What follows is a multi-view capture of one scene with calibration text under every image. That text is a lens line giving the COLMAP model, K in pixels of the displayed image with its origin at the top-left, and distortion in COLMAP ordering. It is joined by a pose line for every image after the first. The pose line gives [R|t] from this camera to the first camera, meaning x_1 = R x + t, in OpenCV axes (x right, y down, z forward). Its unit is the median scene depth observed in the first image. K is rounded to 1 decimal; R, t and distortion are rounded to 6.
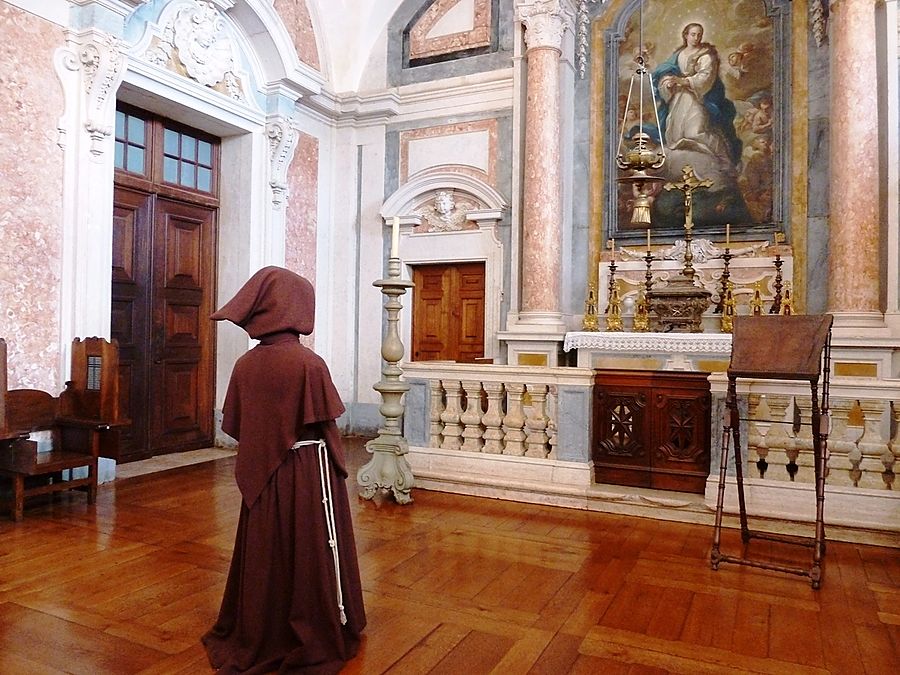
lens RADIAL K [[675.8, 0, 450.0], [0, 675.8, 337.5], [0, 0, 1]] dist [-0.037317, -0.002350]
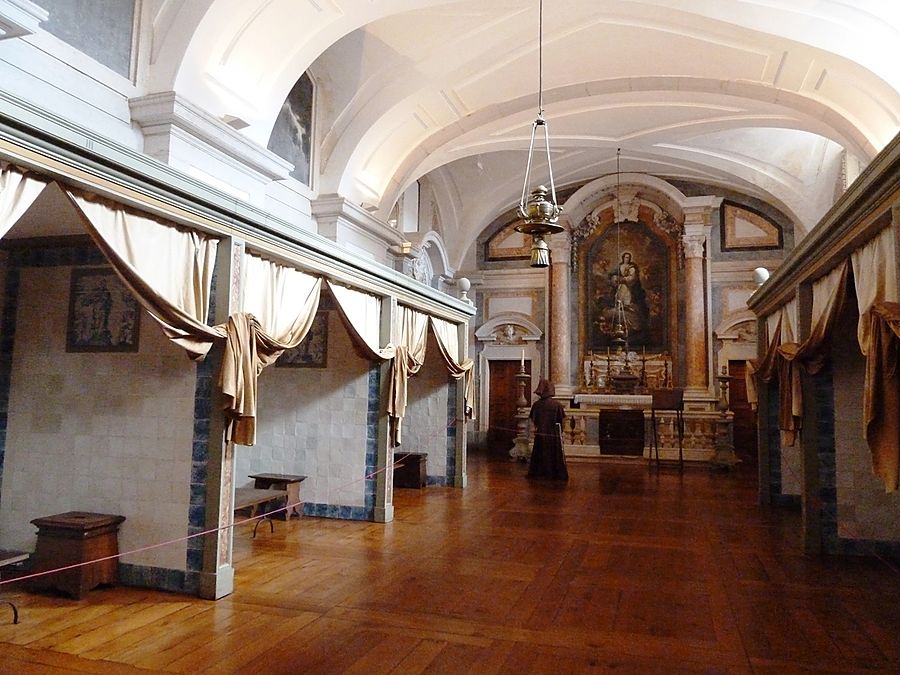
lens RADIAL K [[675.8, 0, 450.0], [0, 675.8, 337.5], [0, 0, 1]] dist [-0.037317, -0.002350]
pose [[0.989084, 0.011588, 0.146895, -0.528124], [0.001275, 0.996192, -0.087173, -0.002731], [-0.147346, 0.086409, 0.985303, -1.064264]]
